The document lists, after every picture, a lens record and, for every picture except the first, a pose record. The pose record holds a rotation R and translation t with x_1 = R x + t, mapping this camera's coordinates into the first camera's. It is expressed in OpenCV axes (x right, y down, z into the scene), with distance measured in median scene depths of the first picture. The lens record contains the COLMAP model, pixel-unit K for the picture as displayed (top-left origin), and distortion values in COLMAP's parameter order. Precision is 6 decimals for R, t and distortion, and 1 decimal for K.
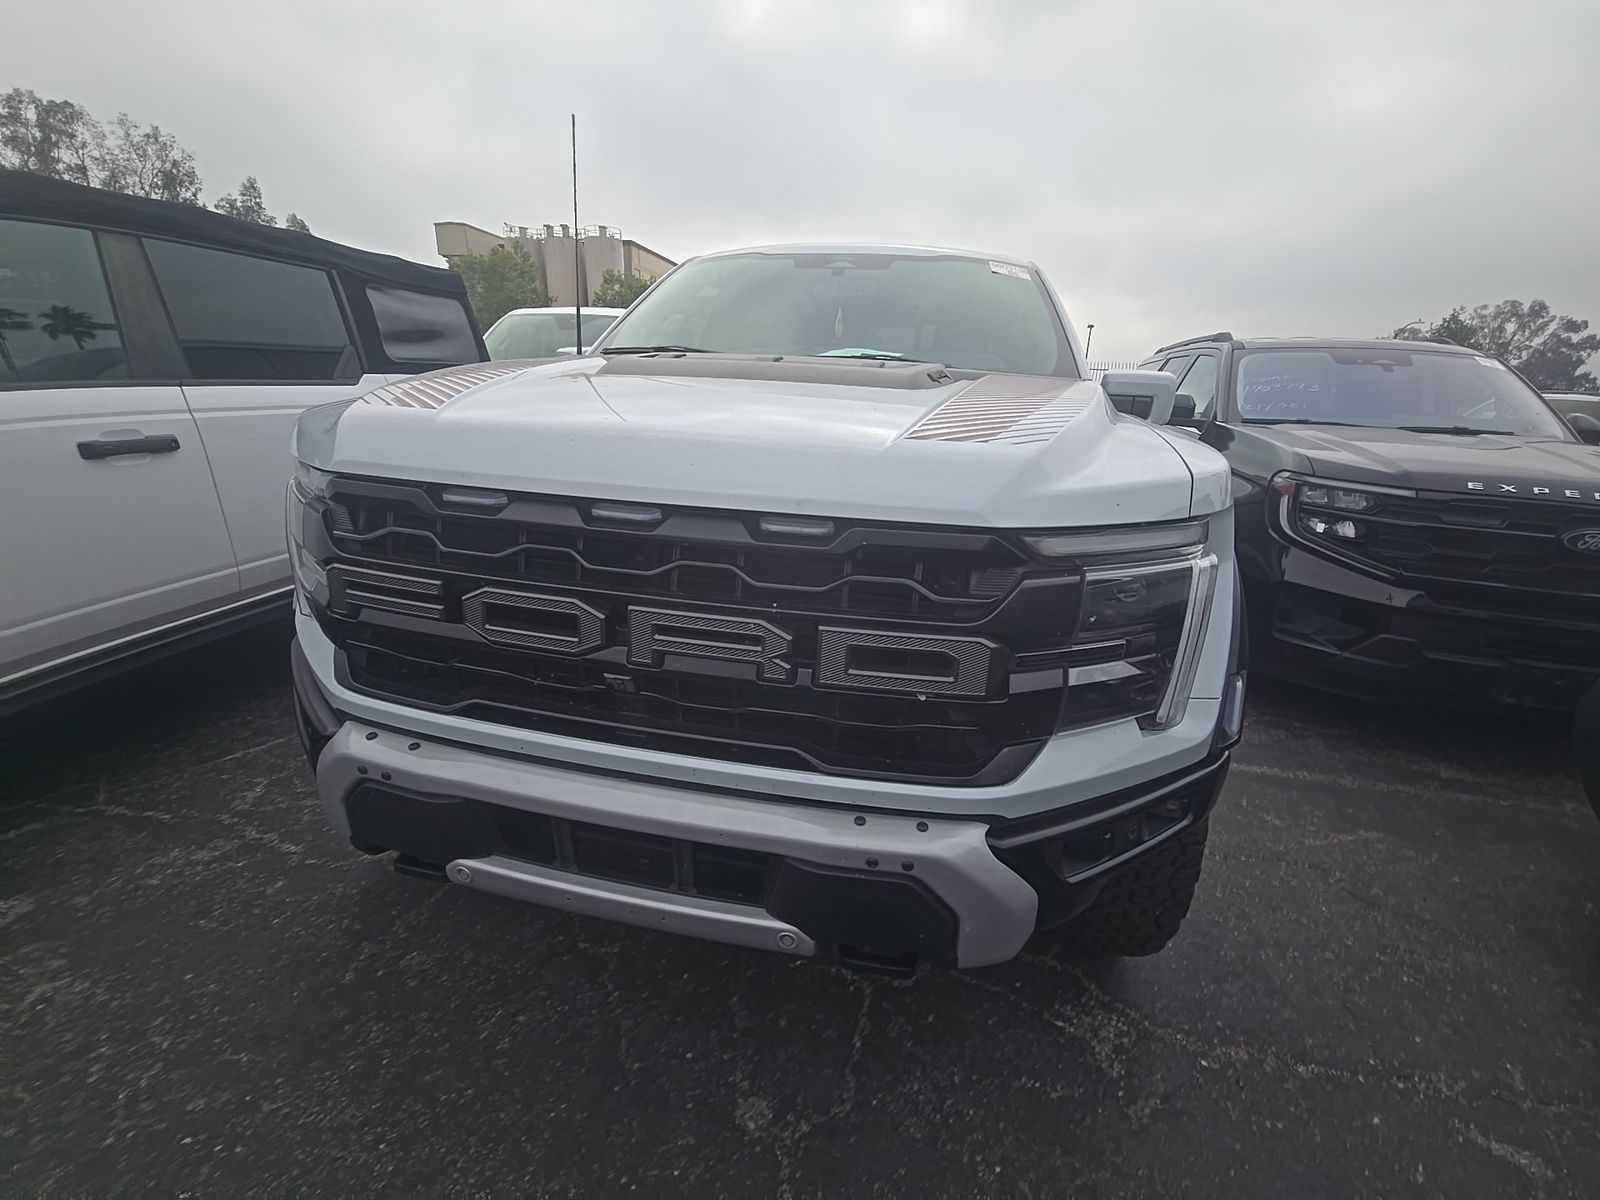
lens RADIAL K [[638.5, 0, 800.7], [0, 638.5, 605.4], [0, 0, 1]] dist [0.030978, -0.022445]
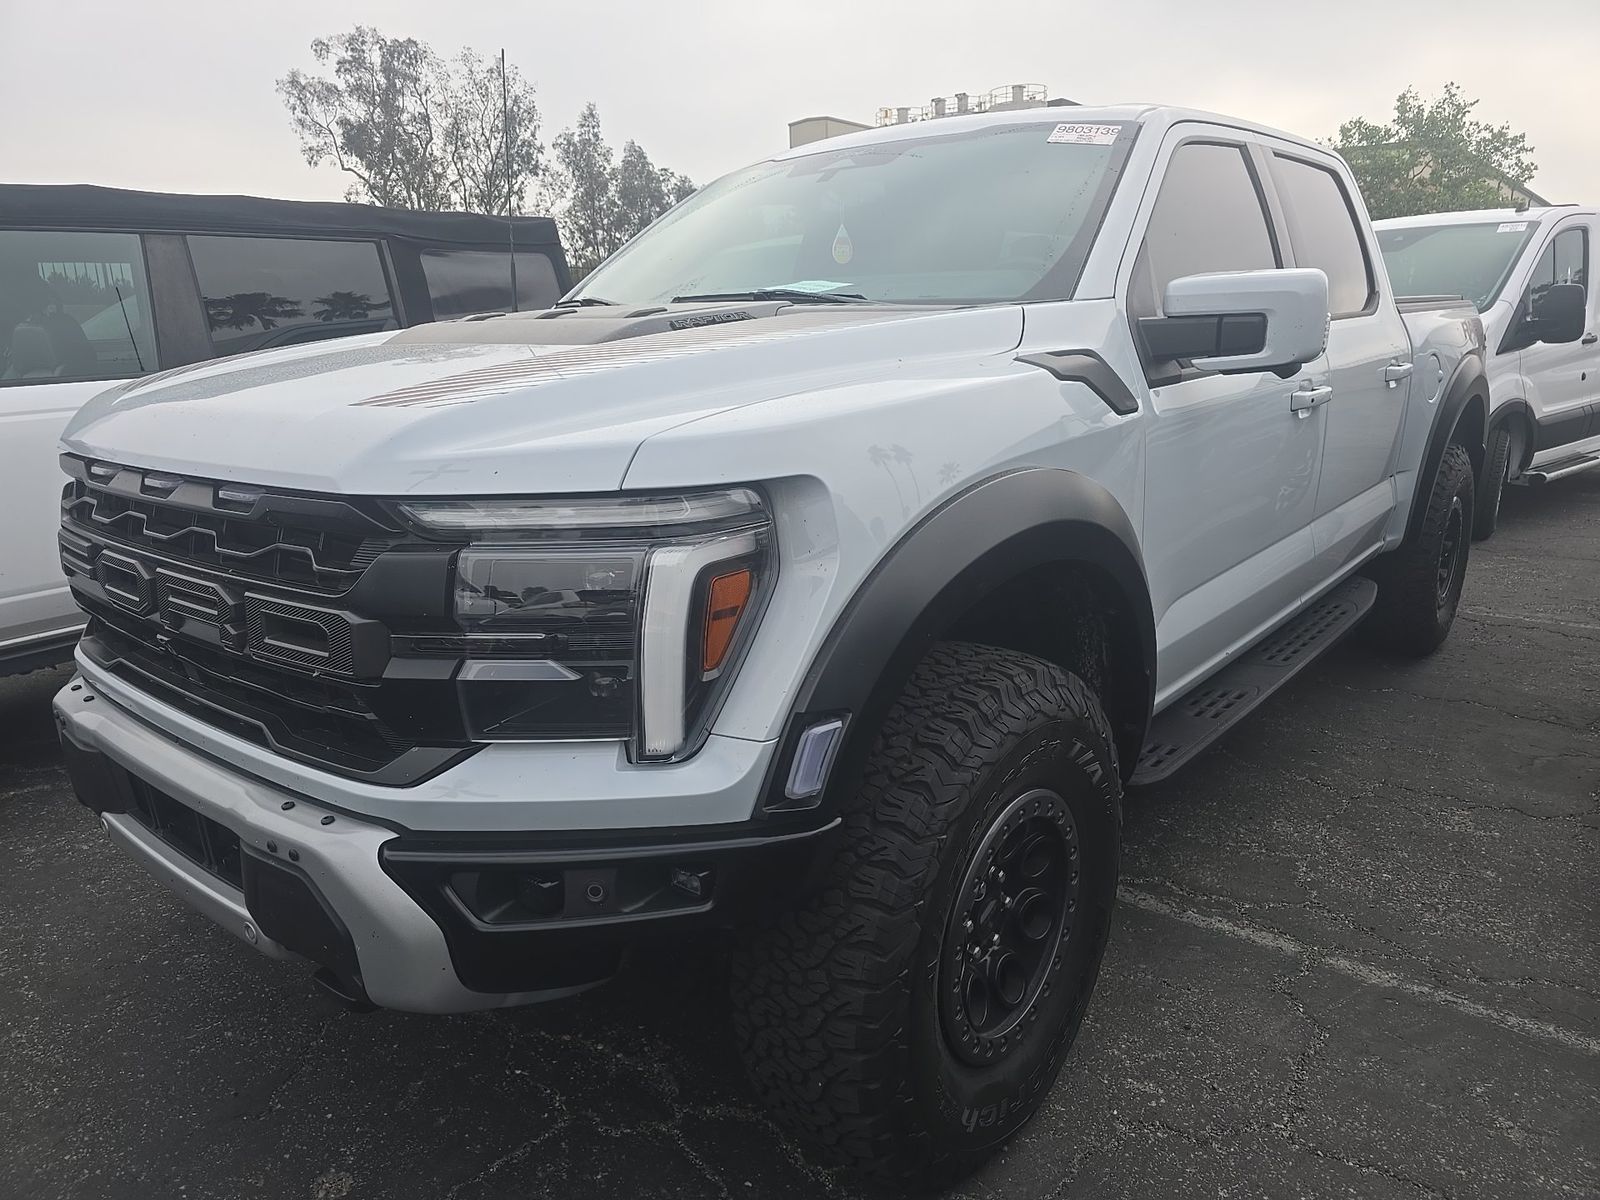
lens RADIAL K [[1068.4, 0, 793.6], [0, 1068.4, 583.3], [0, 0, 1]] dist [0.073488, -0.068152]
pose [[0.876220, 0.044463, -0.479856, 1.475419], [-0.088572, 0.993631, -0.069666, 0.056682], [0.473702, 0.103544, 0.874577, -0.069630]]
